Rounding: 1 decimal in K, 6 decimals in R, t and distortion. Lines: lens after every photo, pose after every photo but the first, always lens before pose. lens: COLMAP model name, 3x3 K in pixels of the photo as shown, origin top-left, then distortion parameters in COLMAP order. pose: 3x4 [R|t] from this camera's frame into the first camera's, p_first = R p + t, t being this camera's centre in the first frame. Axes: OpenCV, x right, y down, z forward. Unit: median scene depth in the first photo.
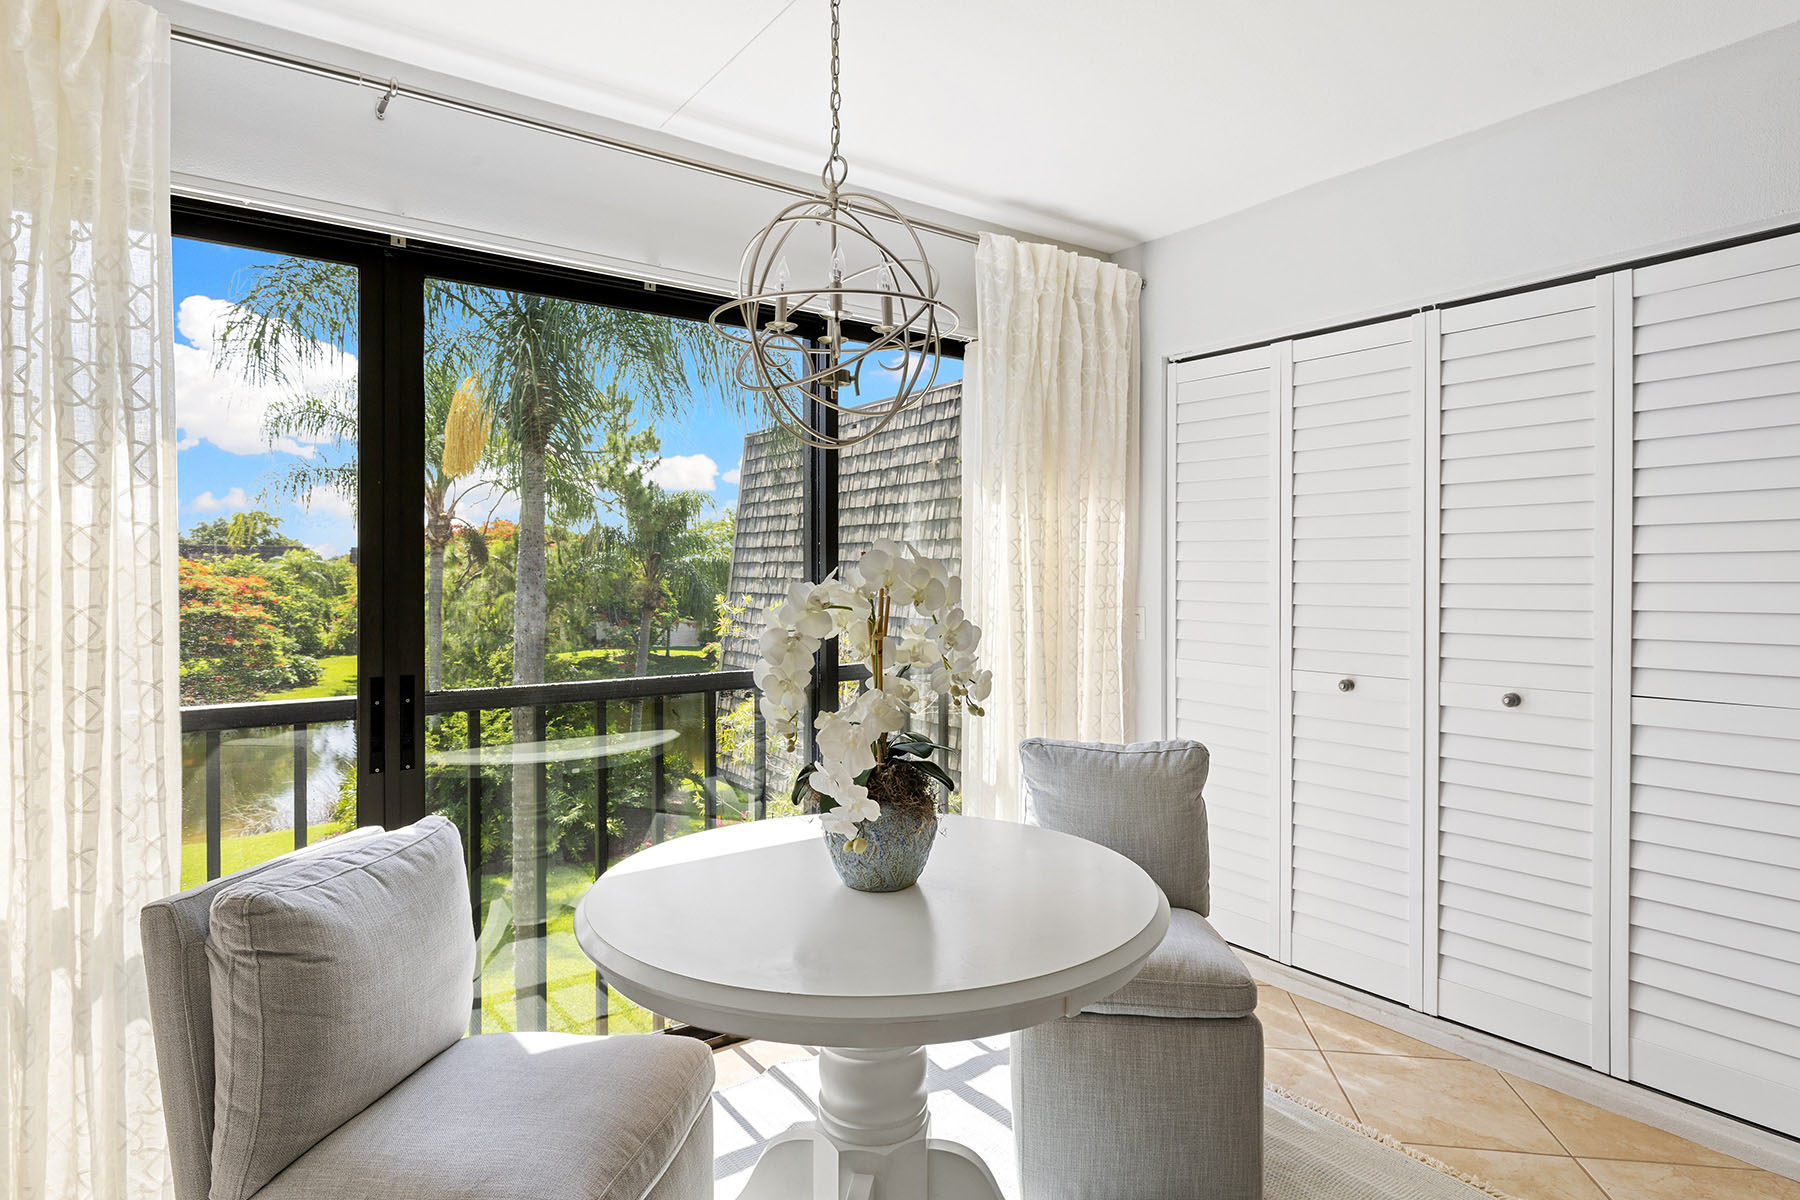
lens RADIAL K [[986.6, 0, 898.7], [0, 986.6, 575.6], [0, 0, 1]] dist [0.003211, 0.000521]
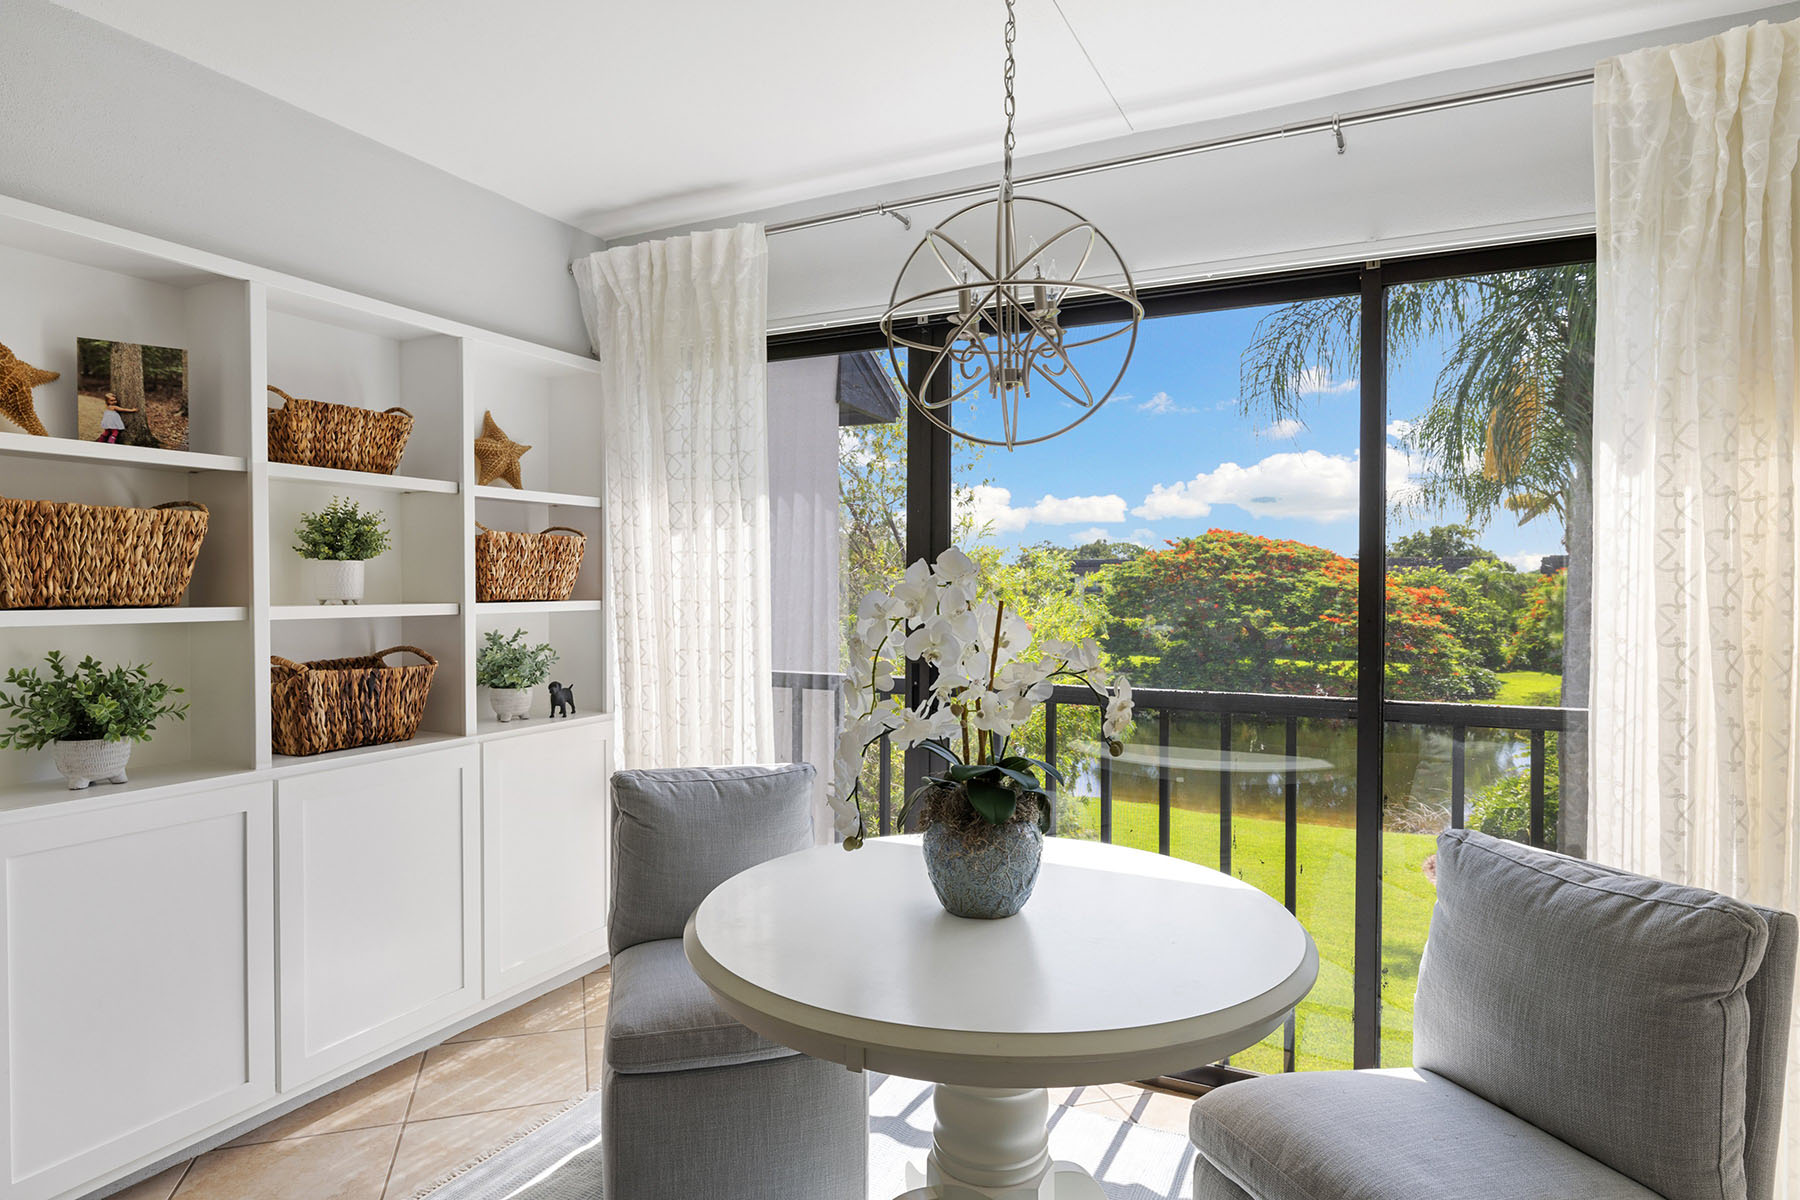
lens RADIAL K [[1010.1, 0, 900.0], [0, 1010.1, 600.0], [0, 0, 1]] dist [-0.003054, 0.000005]
pose [[0.454952, 0.017270, -0.890348, 0.450268], [-0.005924, 0.999849, 0.016367, -0.000503], [0.890496, -0.002172, 0.454986, 0.274437]]
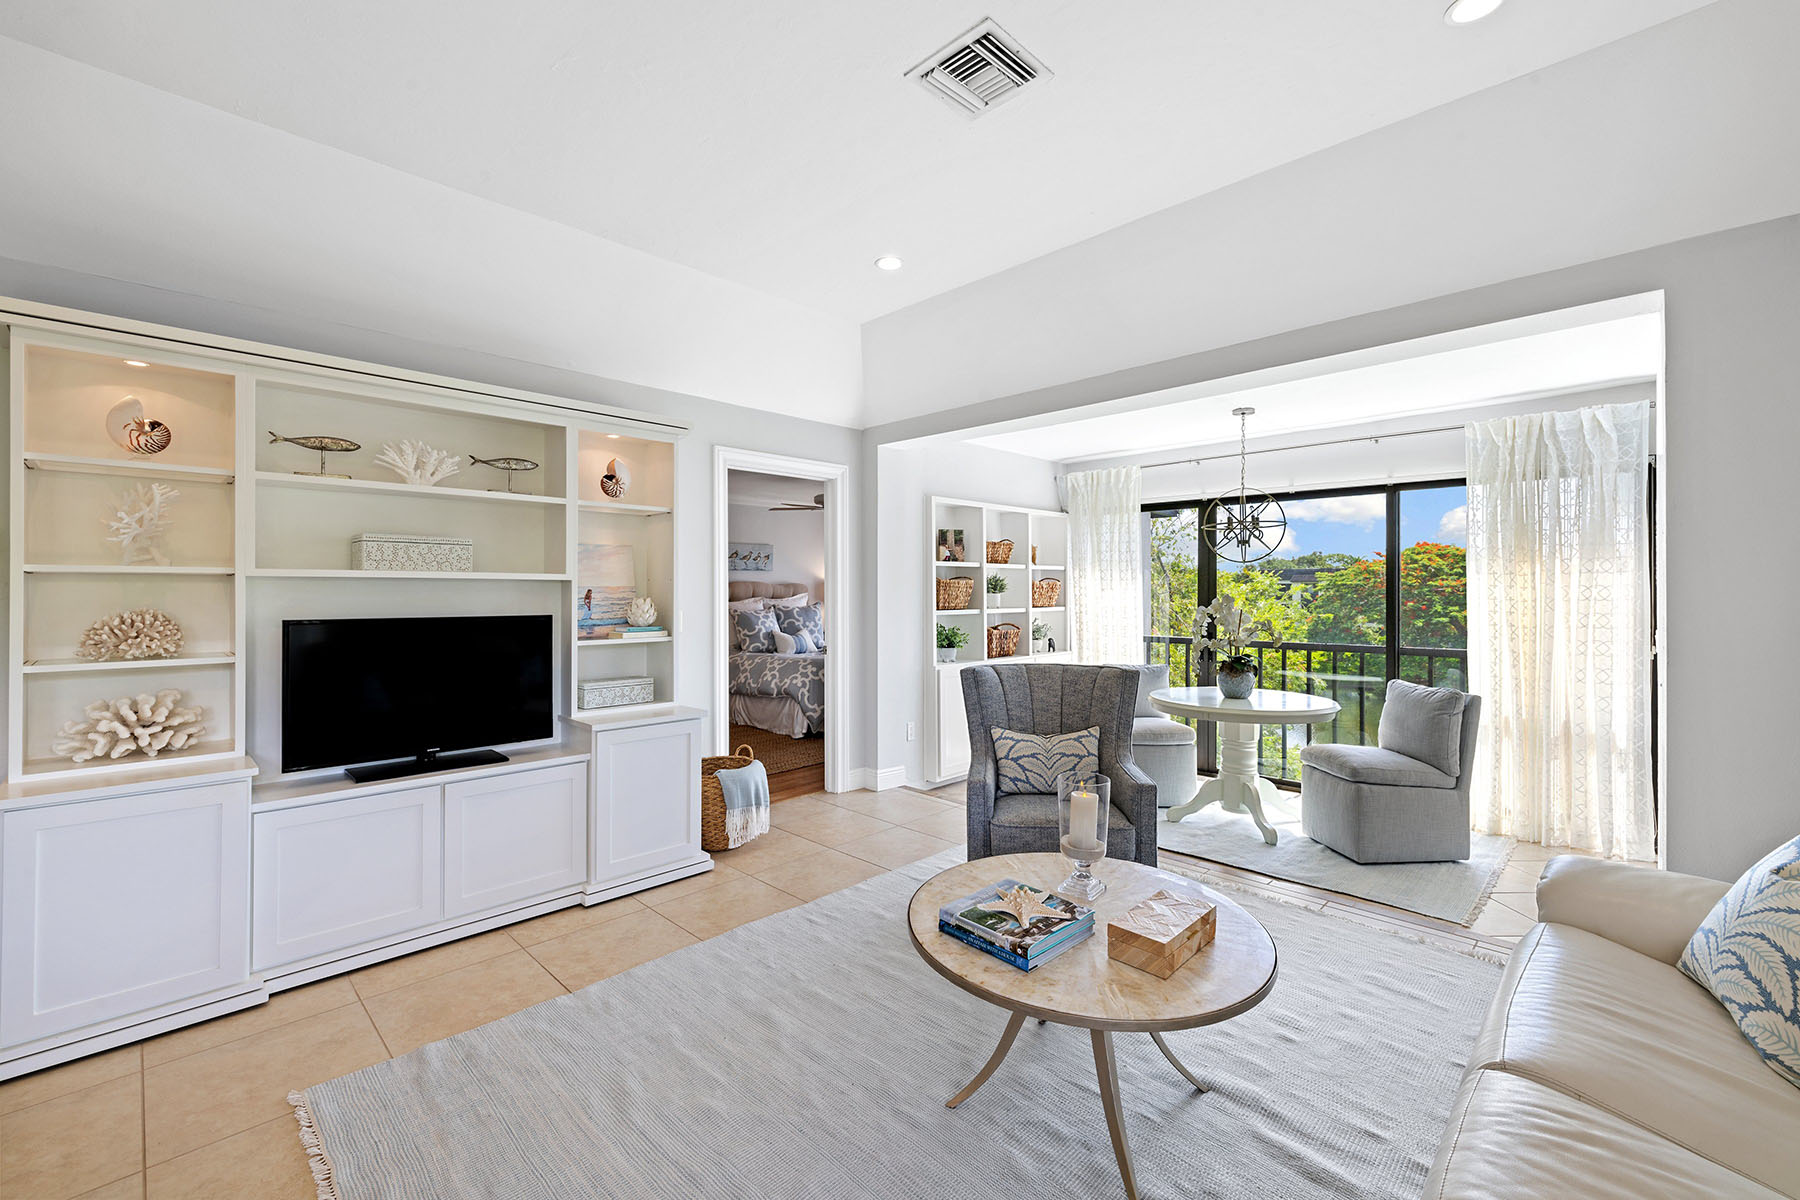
lens RADIAL K [[755.9, 0, 892.5], [0, 755.9, 589.6], [0, 0, 1]] dist [0.001148, 0.000157]
pose [[0.155485, 0.002097, -0.987836, 1.269981], [-0.001602, 0.999997, 0.001871, -0.028996], [0.987837, 0.001292, 0.155488, -0.284967]]
